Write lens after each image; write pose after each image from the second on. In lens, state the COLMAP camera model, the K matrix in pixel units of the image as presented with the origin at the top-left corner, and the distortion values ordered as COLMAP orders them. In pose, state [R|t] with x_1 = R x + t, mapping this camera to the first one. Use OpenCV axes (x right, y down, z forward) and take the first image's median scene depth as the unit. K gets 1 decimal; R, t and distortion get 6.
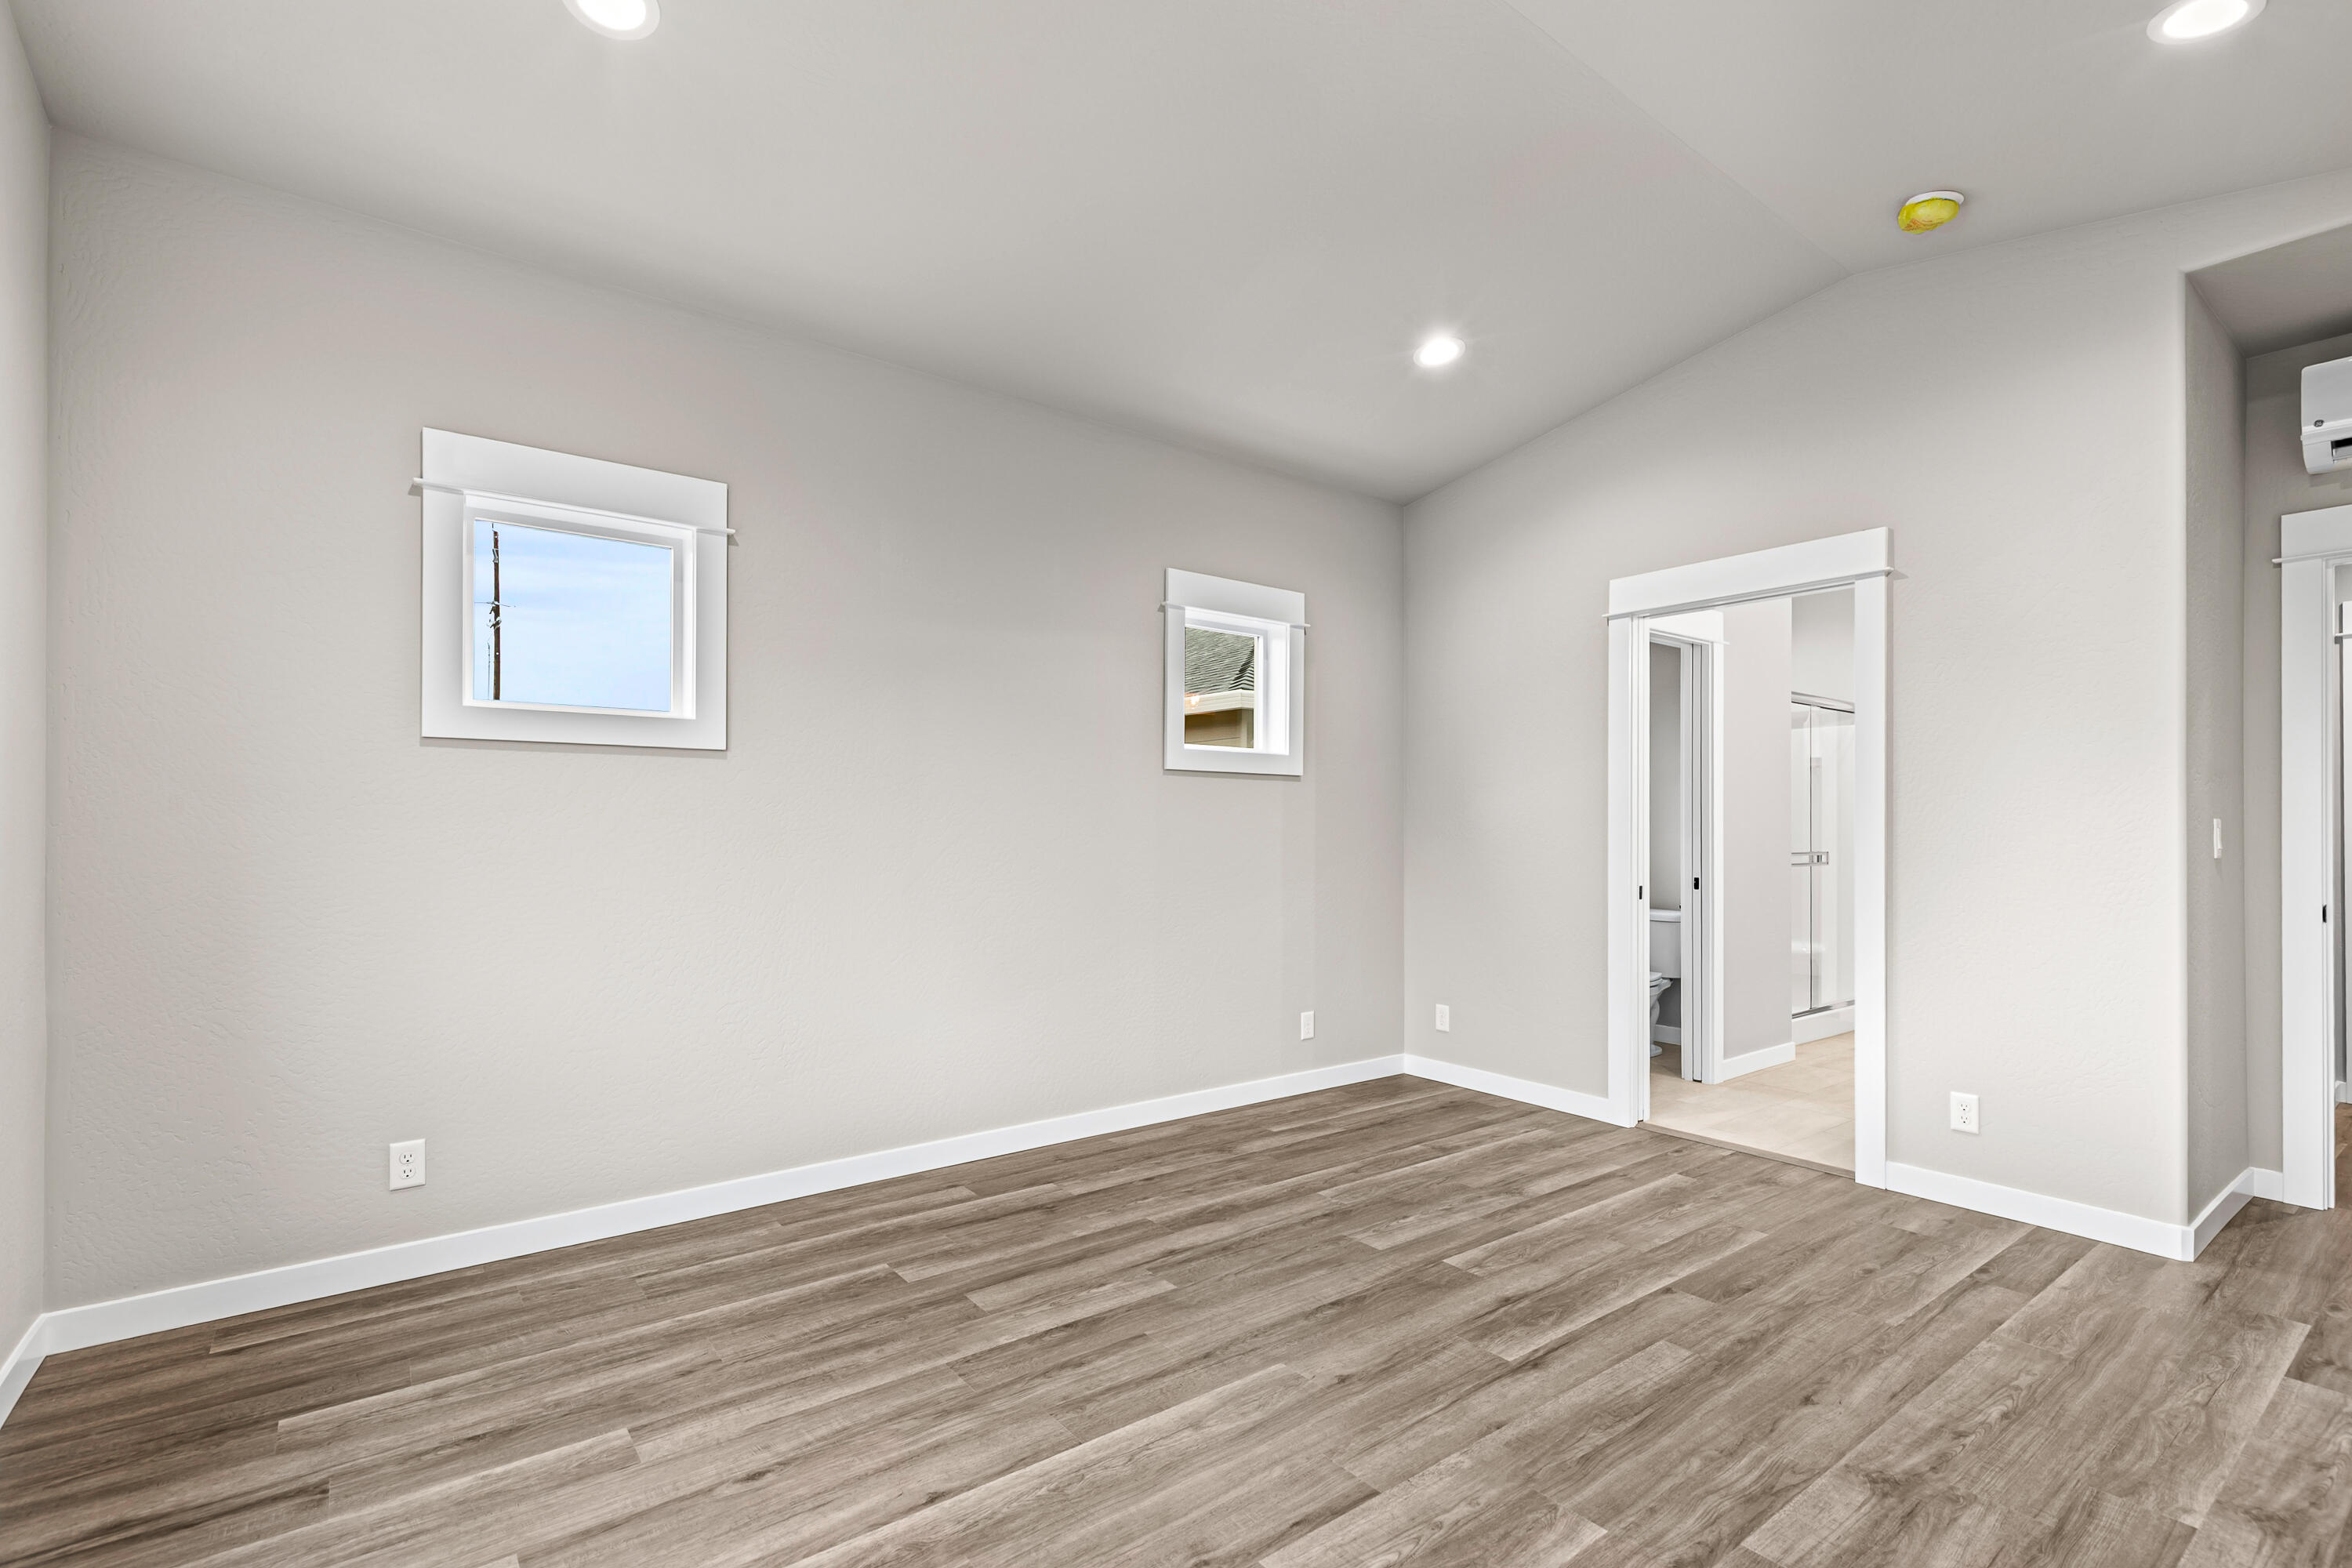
lens RADIAL K [[1078.5, 0, 1195.8], [0, 1078.5, 824.2], [0, 0, 1]] dist [0.007643, -0.001365]
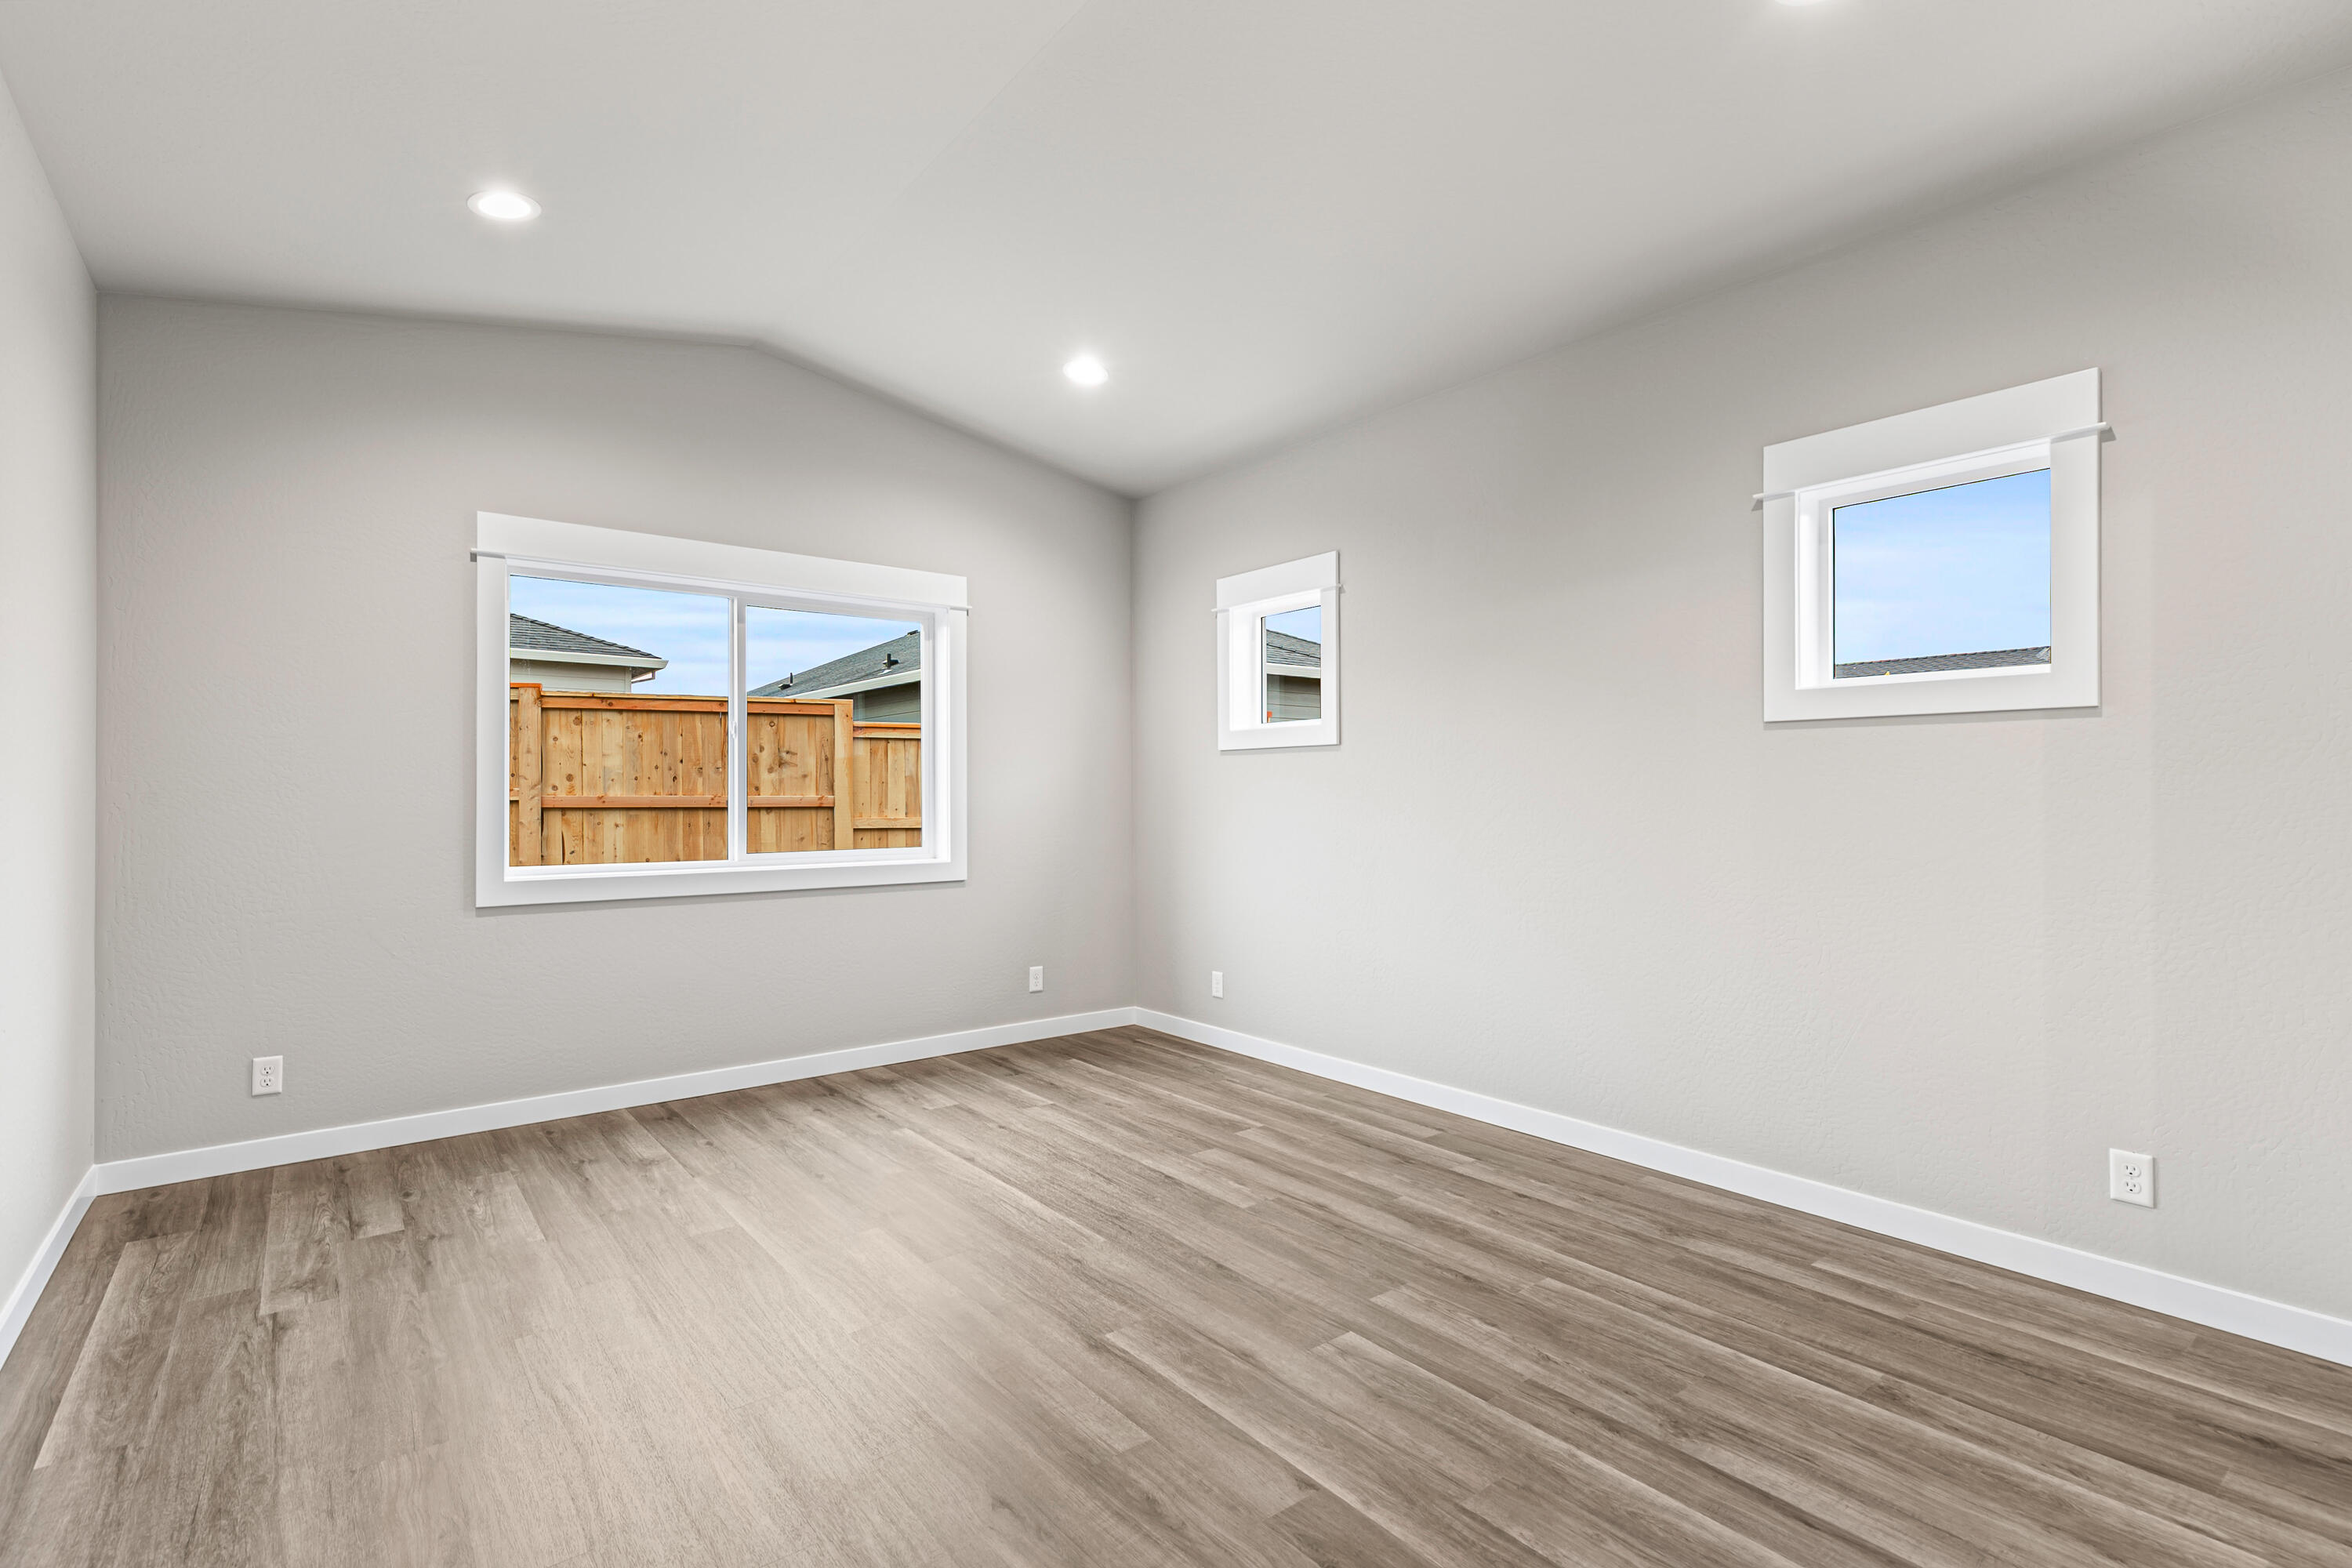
lens RADIAL K [[1078.5, 0, 1120.5], [0, 1078.5, 786.1], [0, 0, 1]] dist [0.007643, -0.001365]
pose [[-0.014365, -0.010005, -0.999847, 0.952227], [-0.000332, 0.999950, -0.010001, 0.000284], [0.999897, 0.000189, -0.014368, 0.758637]]
